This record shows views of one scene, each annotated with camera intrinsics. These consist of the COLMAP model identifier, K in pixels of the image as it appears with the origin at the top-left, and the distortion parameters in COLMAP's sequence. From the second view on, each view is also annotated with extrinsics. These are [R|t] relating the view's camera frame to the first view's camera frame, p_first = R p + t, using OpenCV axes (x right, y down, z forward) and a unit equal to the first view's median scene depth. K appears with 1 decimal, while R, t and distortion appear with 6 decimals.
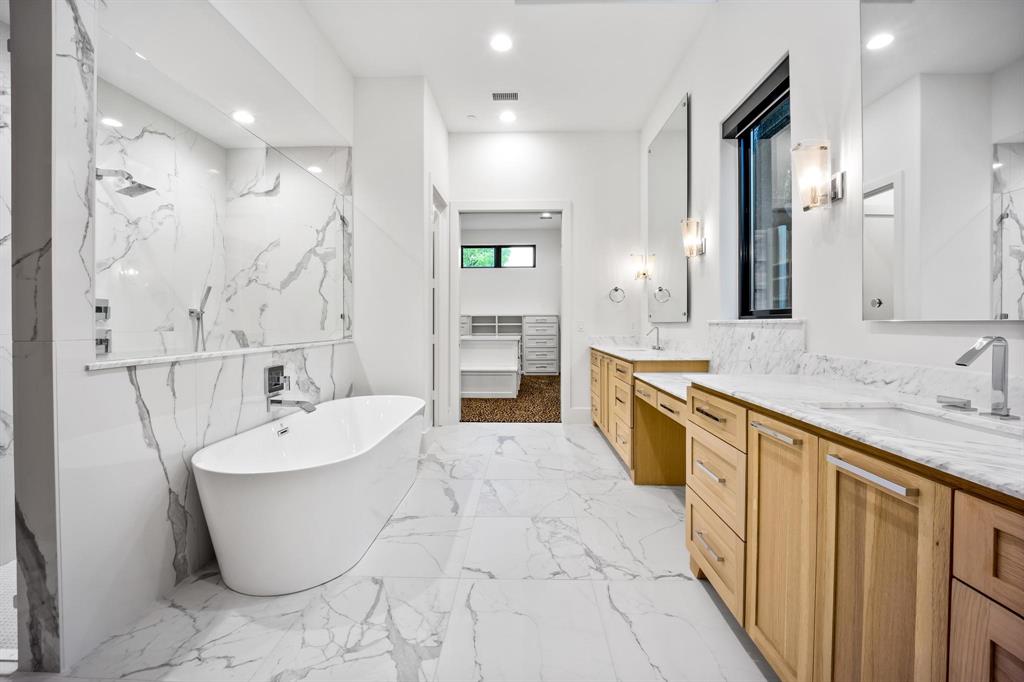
lens RADIAL K [[422.7, 0, 512.5], [0, 422.7, 333.0], [0, 0, 1]] dist [-0.026099, 0.002202]
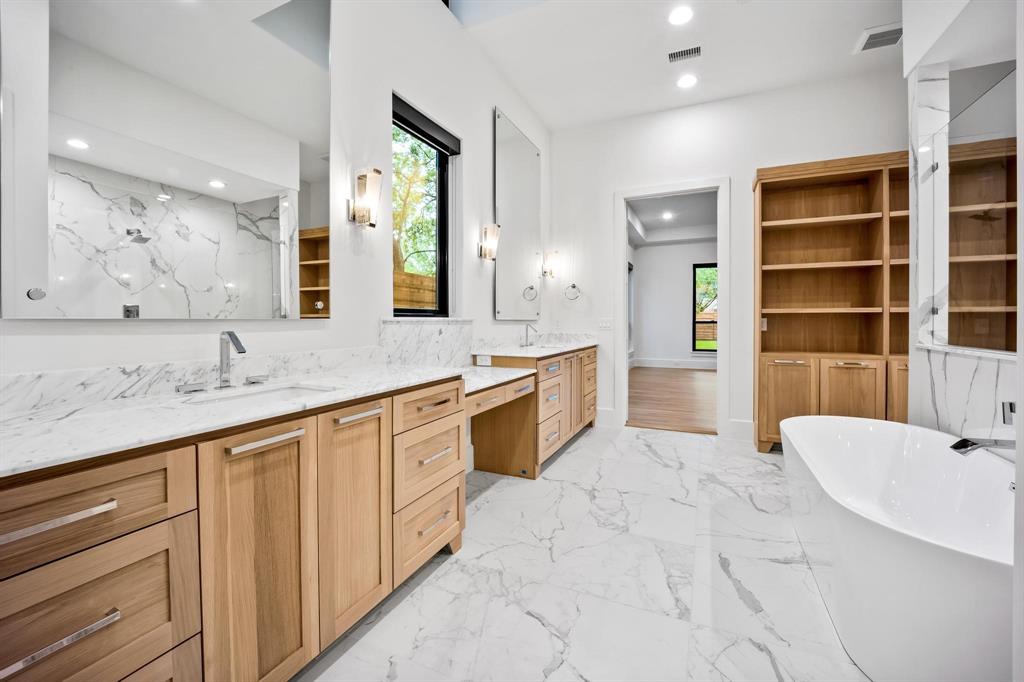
lens RADIAL K [[422.7, 0, 509.1], [0, 422.7, 318.8], [0, 0, 1]] dist [-0.026099, 0.002202]
pose [[-0.917689, 0.001412, 0.397297, -0.077814], [0.009365, 0.999793, 0.018078, -0.044061], [-0.397189, 0.020311, -0.917512, 1.843029]]
